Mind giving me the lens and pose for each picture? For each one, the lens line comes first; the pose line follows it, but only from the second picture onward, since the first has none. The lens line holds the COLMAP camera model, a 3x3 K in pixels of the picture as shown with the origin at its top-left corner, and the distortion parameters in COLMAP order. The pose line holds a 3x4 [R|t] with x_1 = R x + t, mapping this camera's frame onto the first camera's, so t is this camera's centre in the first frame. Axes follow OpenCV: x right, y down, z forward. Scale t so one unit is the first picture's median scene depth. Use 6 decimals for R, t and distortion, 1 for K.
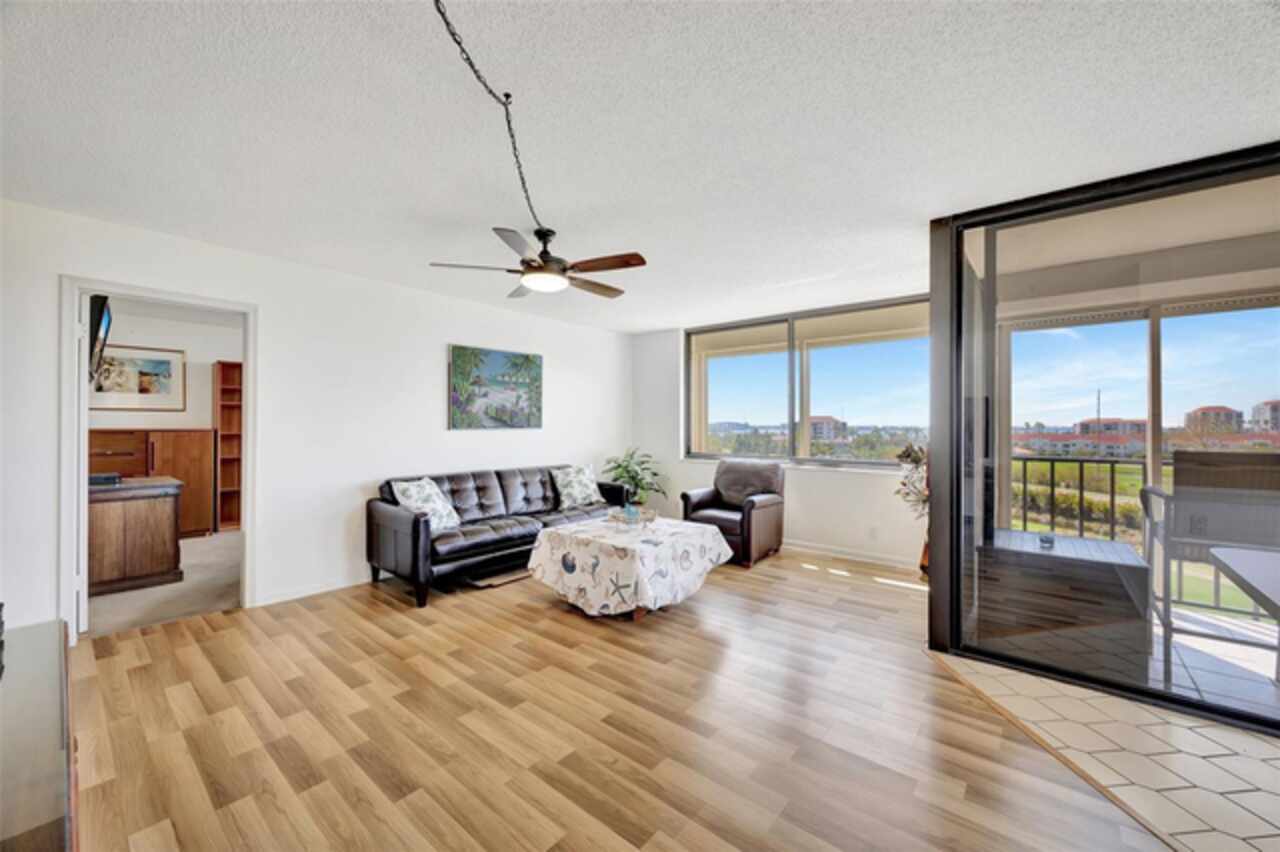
lens RADIAL K [[489.5, 0, 641.1], [0, 489.5, 422.2], [0, 0, 1]] dist [-0.006171, 0.000048]
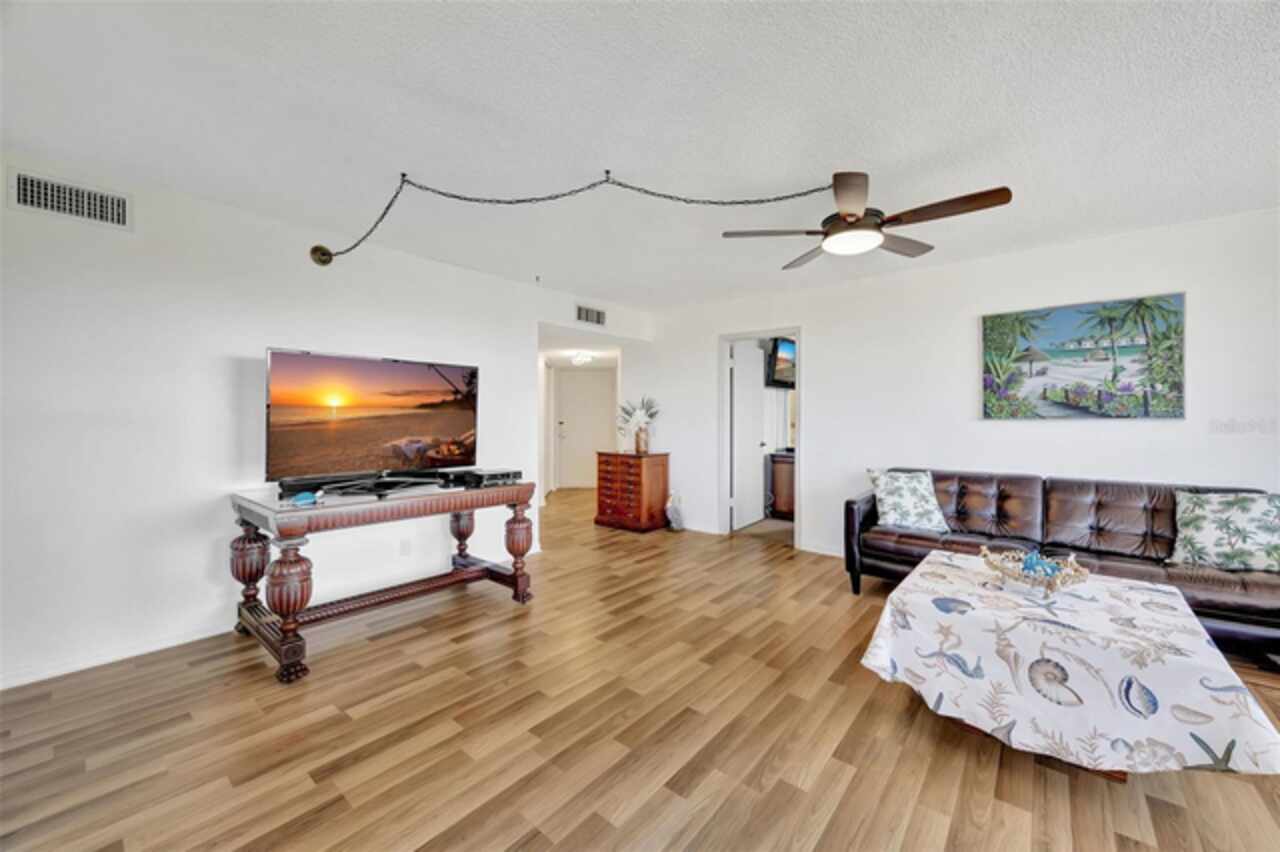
lens RADIAL K [[489.5, 0, 639.0], [0, 489.5, 422.3], [0, 0, 1]] dist [-0.006171, 0.000048]
pose [[-0.005044, 0.009229, -0.999945, 0.429815], [0.005221, 0.999944, 0.009203, 0.008742], [0.999974, -0.005175, -0.005092, 0.428030]]
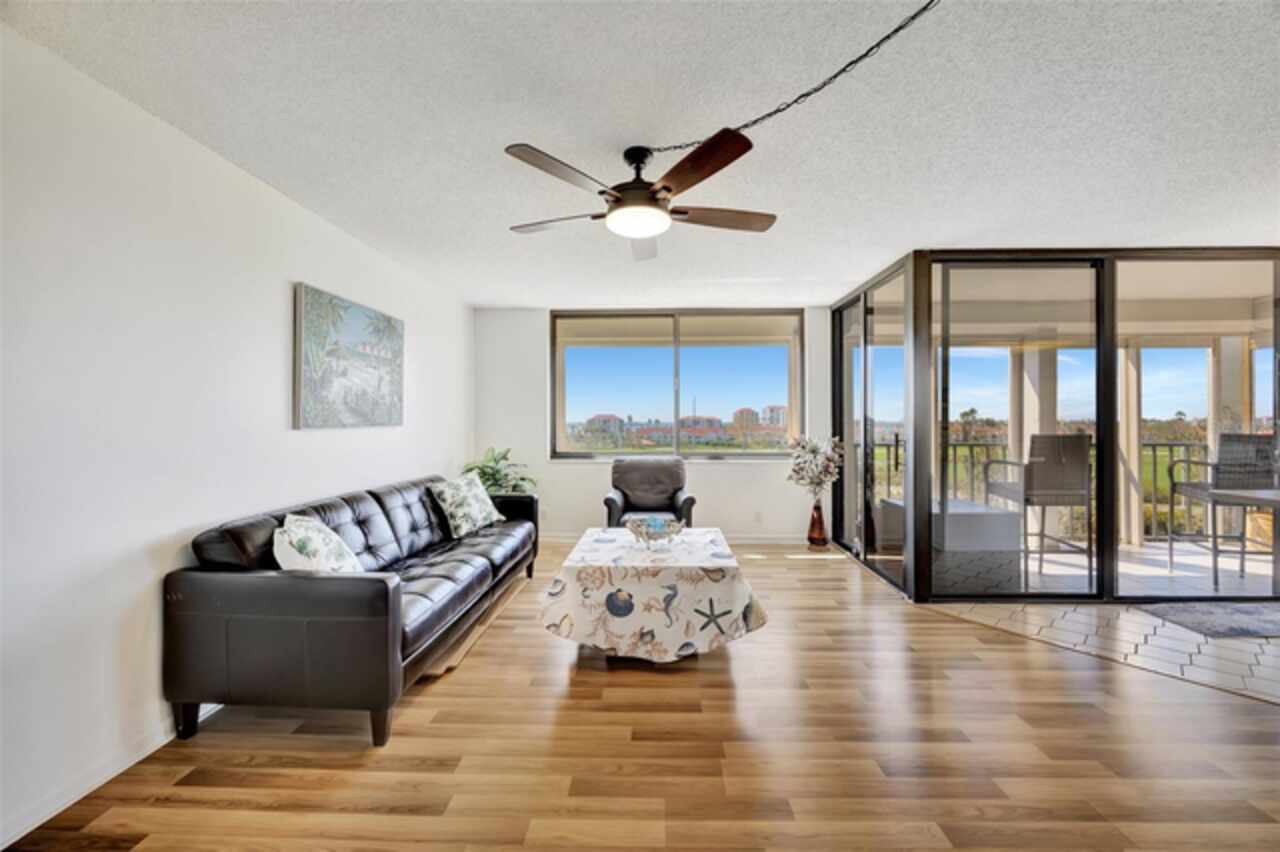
lens RADIAL K [[489.5, 0, 638.5], [0, 489.5, 423.7], [0, 0, 1]] dist [-0.006171, 0.000048]
pose [[0.785626, -0.006191, 0.618671, -0.431723], [0.000361, 0.999954, 0.009549, 0.003750], [-0.618702, -0.007278, 0.785592, 0.290713]]
